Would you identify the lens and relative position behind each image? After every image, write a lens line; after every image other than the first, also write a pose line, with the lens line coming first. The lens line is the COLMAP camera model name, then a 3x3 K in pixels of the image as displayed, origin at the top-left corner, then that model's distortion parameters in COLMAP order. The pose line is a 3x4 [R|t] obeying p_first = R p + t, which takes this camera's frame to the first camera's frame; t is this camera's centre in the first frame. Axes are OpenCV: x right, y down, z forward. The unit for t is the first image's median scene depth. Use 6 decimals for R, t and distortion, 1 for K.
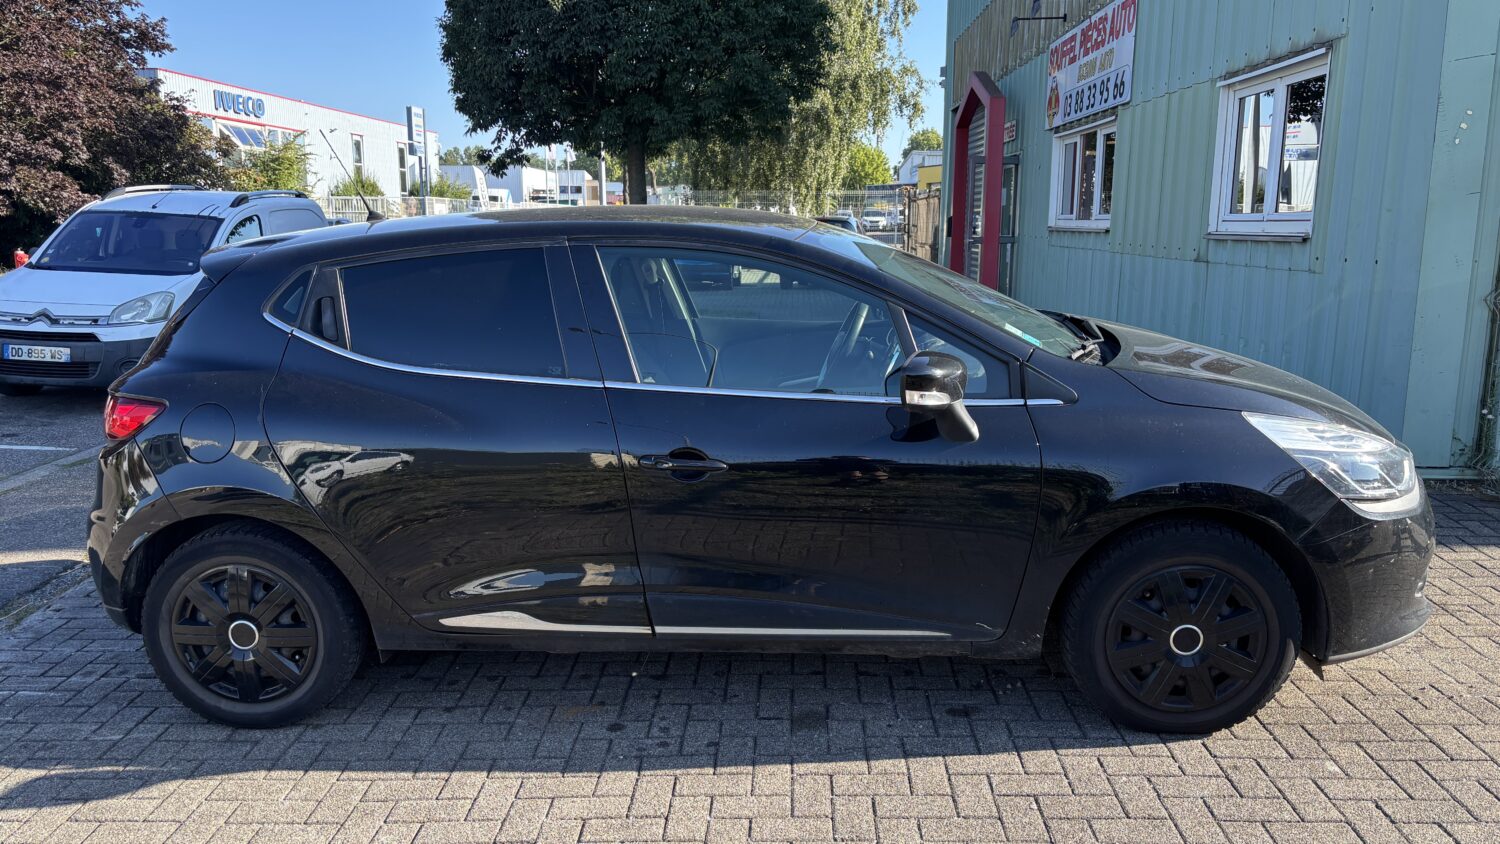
lens RADIAL K [[1135.8, 0, 745.1], [0, 1135.8, 420.4], [0, 0, 1]] dist [0.074642, -0.105524]
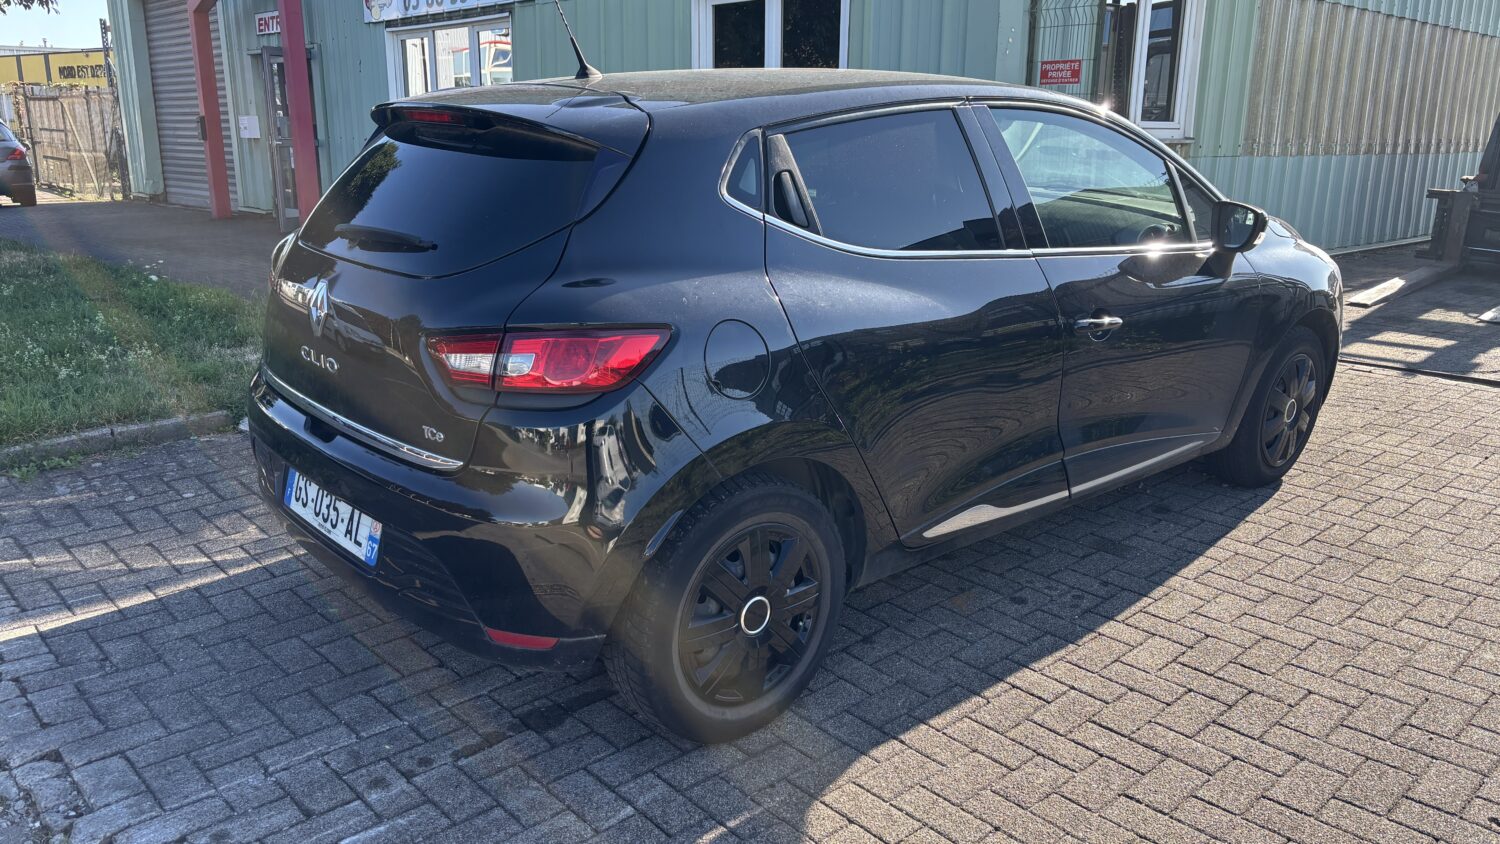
lens RADIAL K [[1135.8, 0, 745.1], [0, 1135.8, 420.4], [0, 0, 1]] dist [0.074642, -0.105524]
pose [[0.704081, -0.172331, 0.688892, -0.980066], [0.118555, 0.985018, 0.125240, -0.041515], [-0.700153, -0.006507, 0.713963, 0.472316]]
